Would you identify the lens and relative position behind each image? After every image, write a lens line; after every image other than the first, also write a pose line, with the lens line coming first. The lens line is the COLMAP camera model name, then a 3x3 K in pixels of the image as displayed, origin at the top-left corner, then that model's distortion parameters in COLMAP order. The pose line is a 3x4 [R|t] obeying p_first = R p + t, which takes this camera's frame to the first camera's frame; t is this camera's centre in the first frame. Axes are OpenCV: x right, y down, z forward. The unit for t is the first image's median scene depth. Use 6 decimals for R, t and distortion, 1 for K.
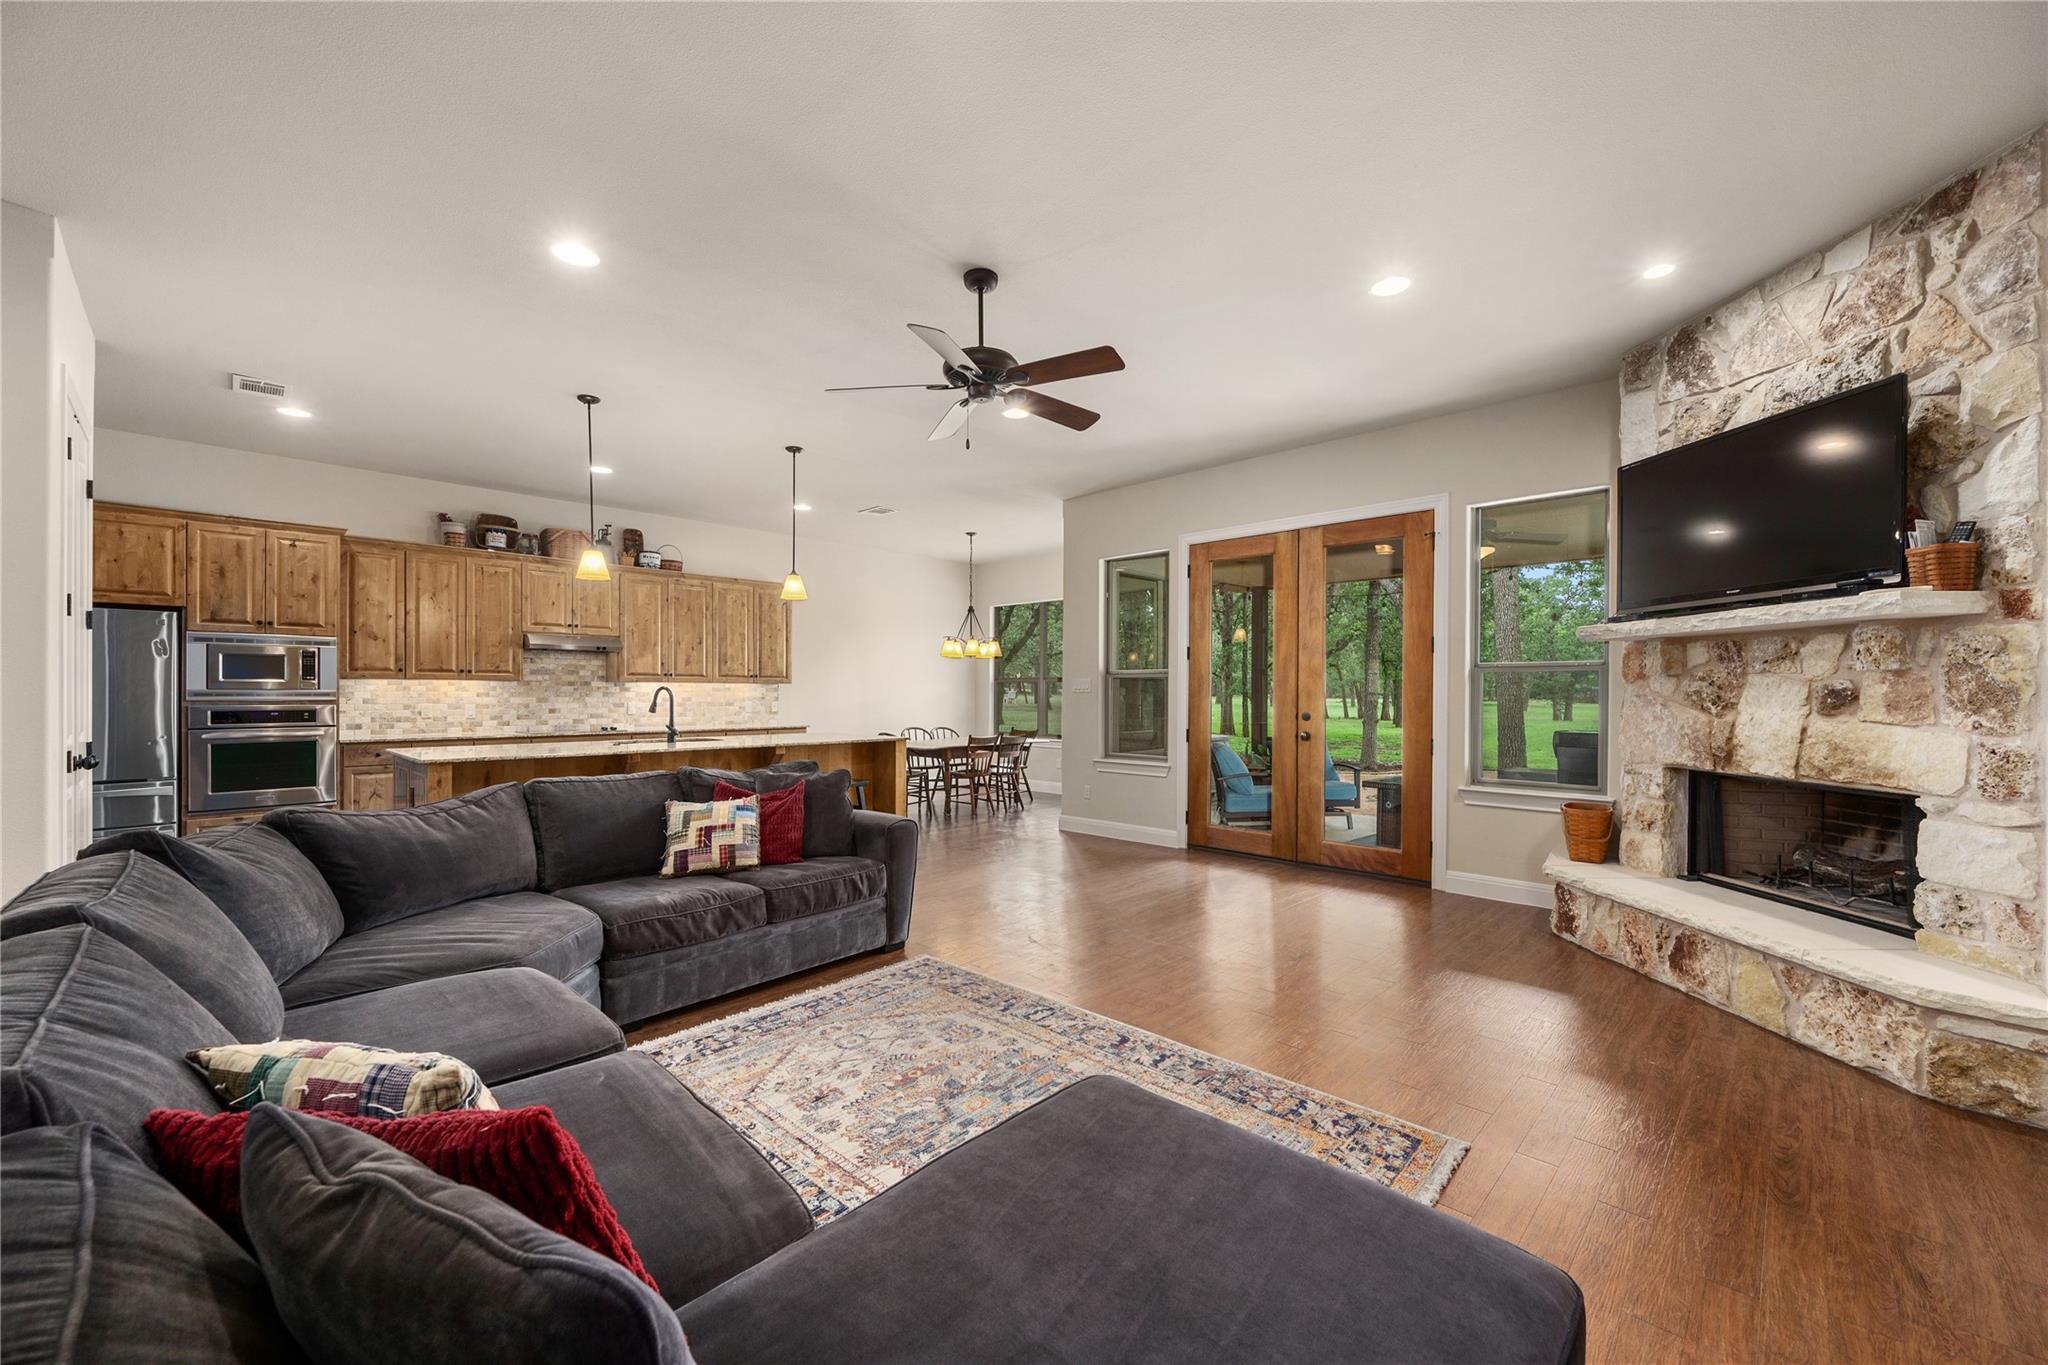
lens RADIAL K [[800.7, 0, 1028.5], [0, 800.7, 686.8], [0, 0, 1]] dist [-0.001762, -0.000085]
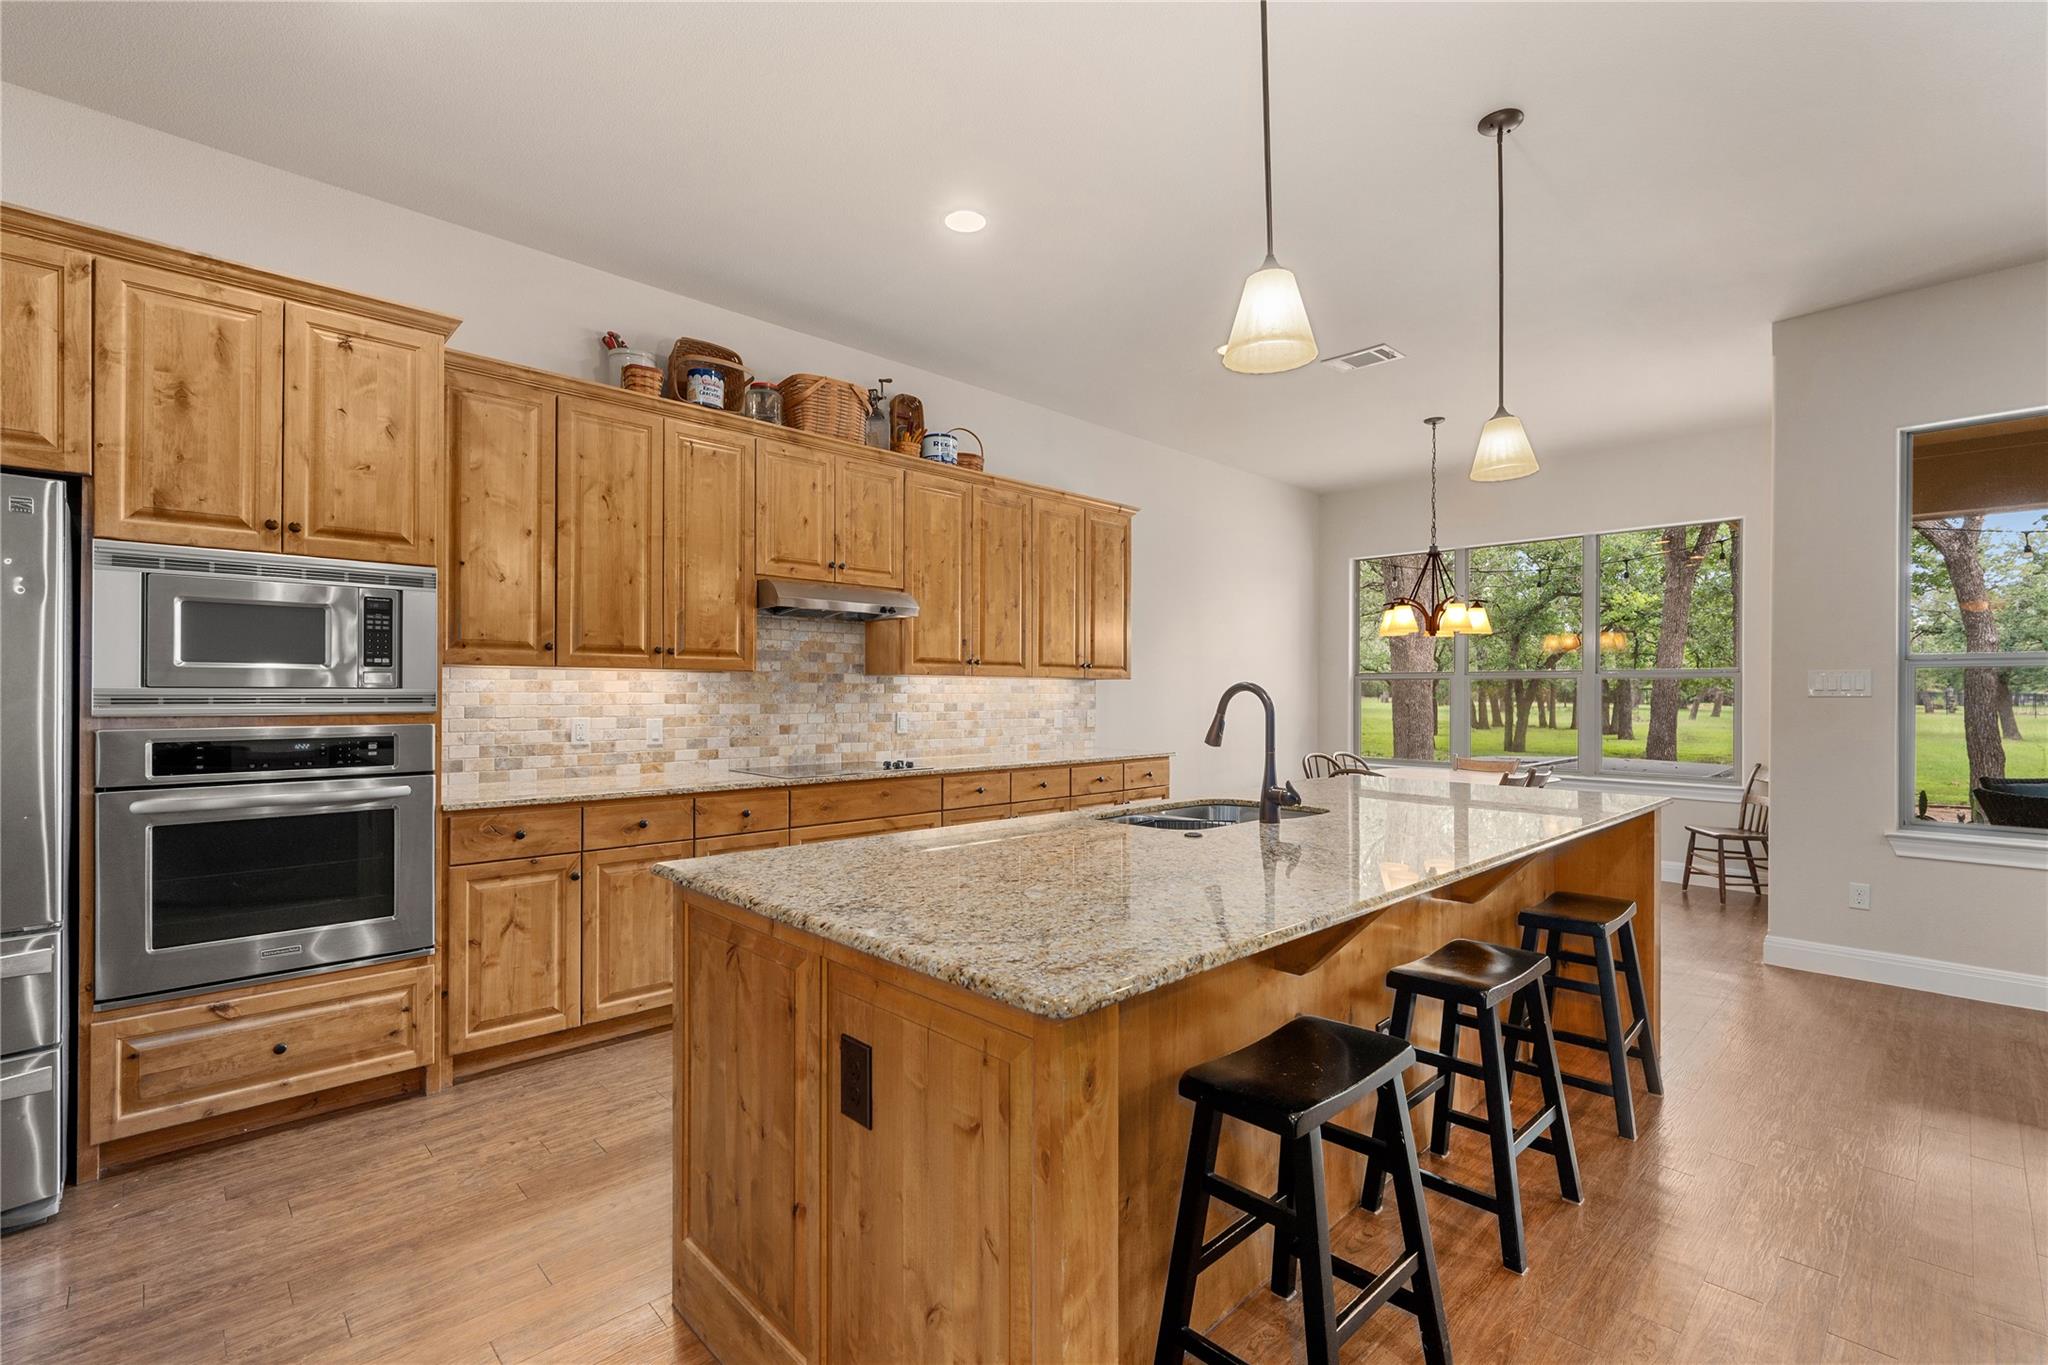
lens RADIAL K [[904.8, 0, 1024.0], [0, 904.8, 682.5], [0, 0, 1]] dist [0.003296, 0.000550]
pose [[0.999456, 0.002565, -0.032886, -0.498060], [-0.002671, 0.999991, -0.003170, 0.000877], [0.032878, 0.003256, 0.999454, 0.487384]]
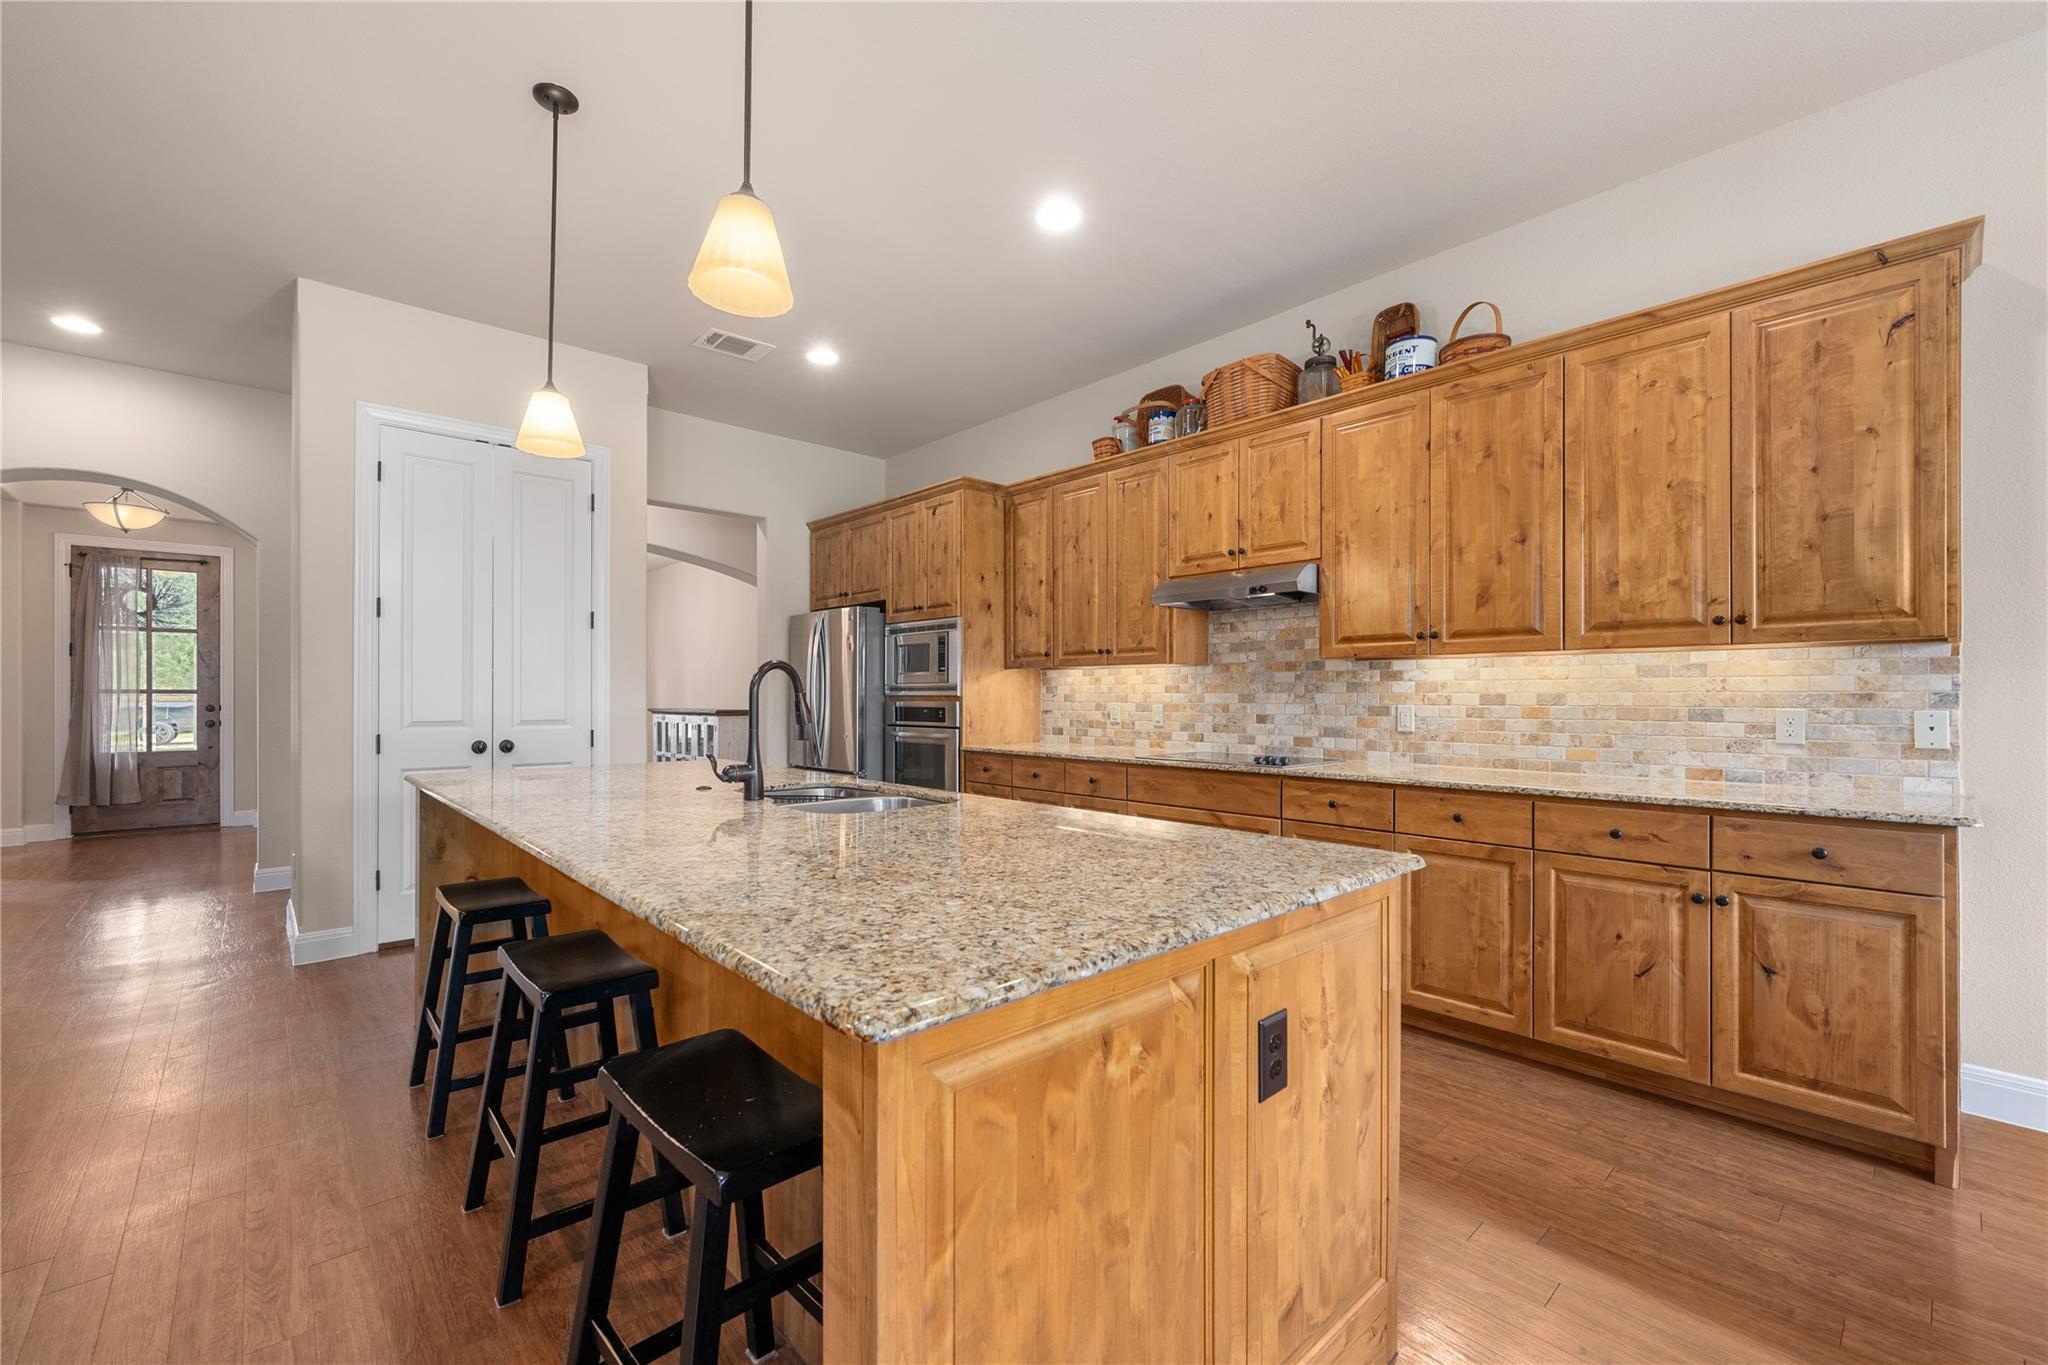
lens RADIAL K [[842.2, 0, 1014.7], [0, 842.2, 693.0], [0, 0, 1]] dist [0.001856, 0.000366]
pose [[-0.062585, -0.003166, -0.998035, -0.032365], [0.008075, 0.999961, -0.003679, 0.016354], [0.998007, -0.008289, -0.062557, 1.037459]]
